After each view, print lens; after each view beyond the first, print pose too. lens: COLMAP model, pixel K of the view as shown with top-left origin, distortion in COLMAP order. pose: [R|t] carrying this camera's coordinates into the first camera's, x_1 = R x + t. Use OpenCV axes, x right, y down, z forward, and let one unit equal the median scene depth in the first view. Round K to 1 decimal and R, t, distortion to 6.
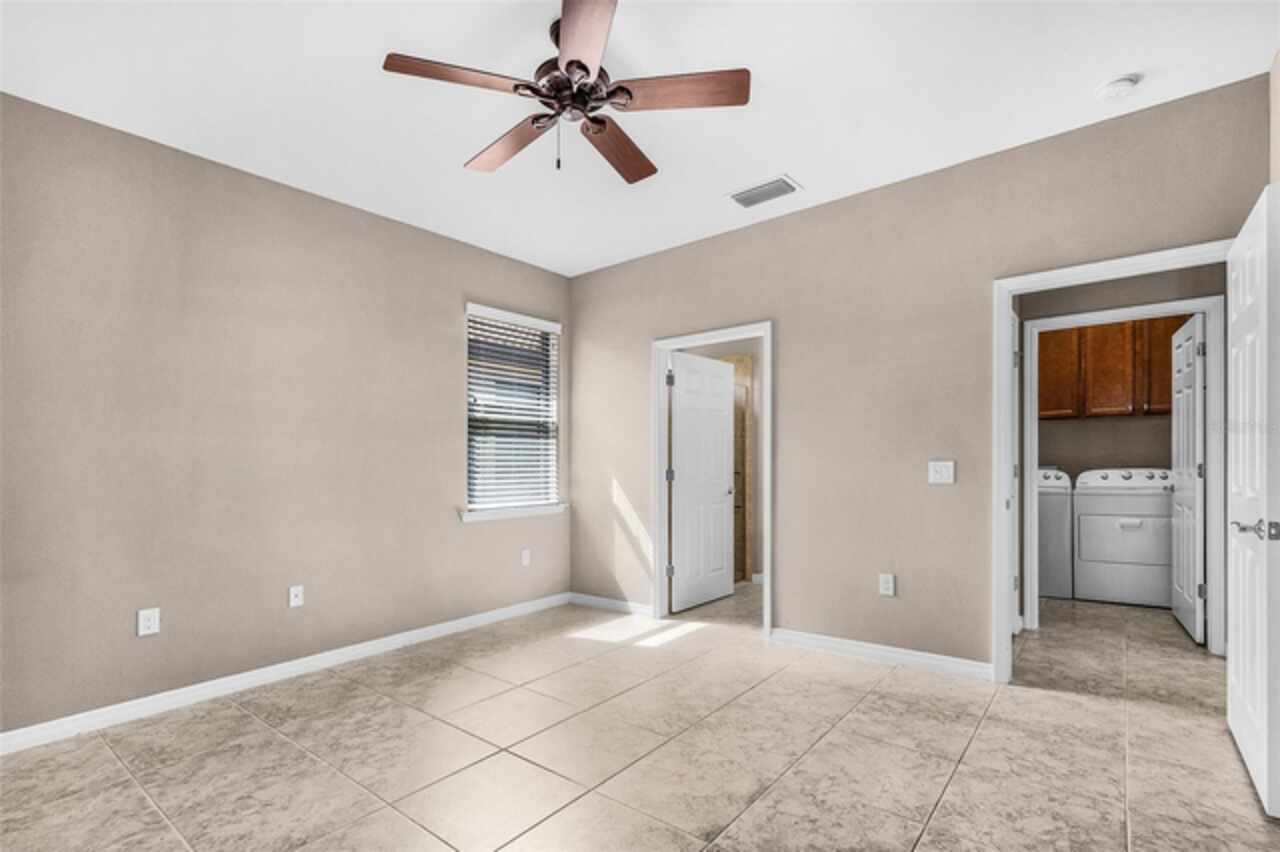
lens RADIAL K [[597.0, 0, 635.9], [0, 597.0, 462.8], [0, 0, 1]] dist [0.002524, -0.000123]
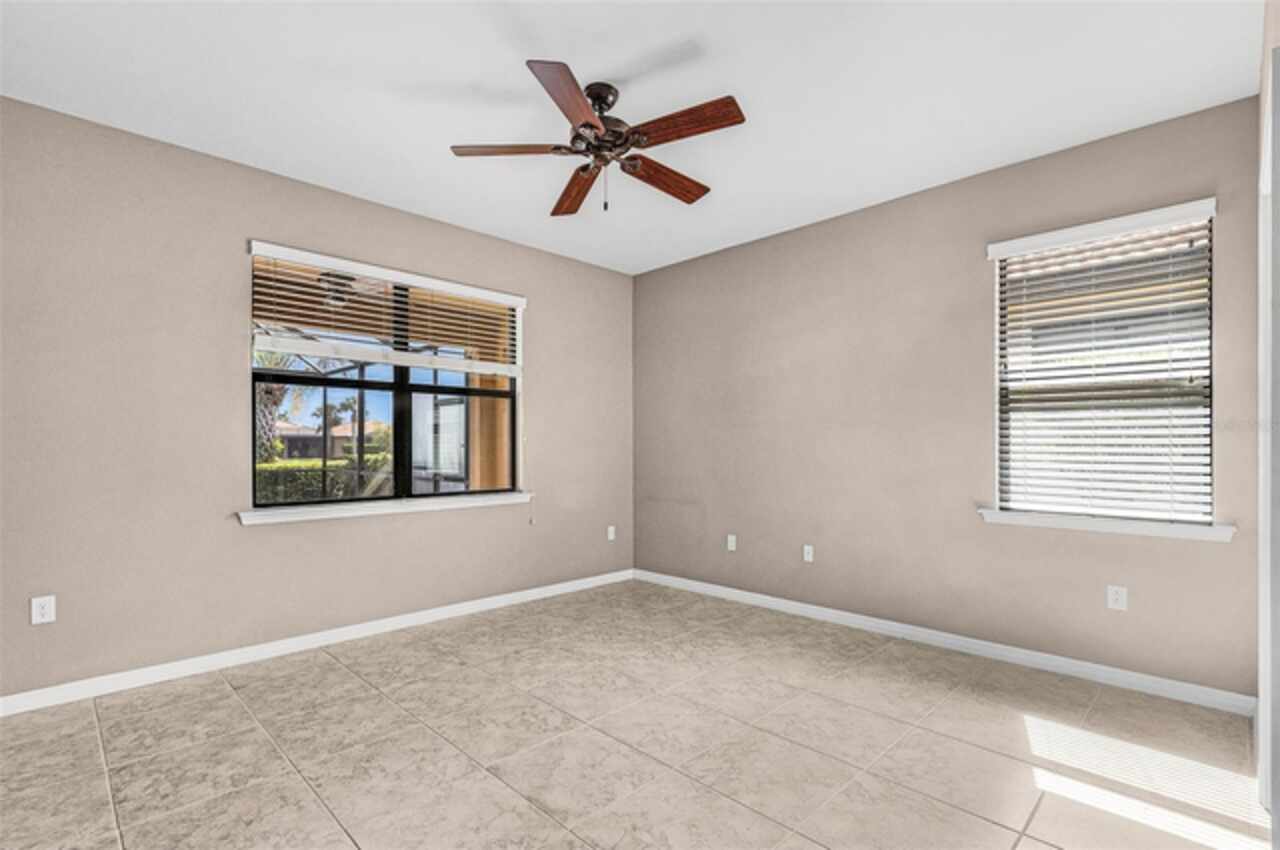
lens RADIAL K [[597.0, 0, 638.1], [0, 597.0, 437.2], [0, 0, 1]] dist [0.002524, -0.000123]
pose [[-0.112242, 0.002755, -0.993677, 0.857281], [0.001688, 0.999995, 0.002582, -0.026575], [0.993679, -0.001387, -0.112246, 0.956630]]
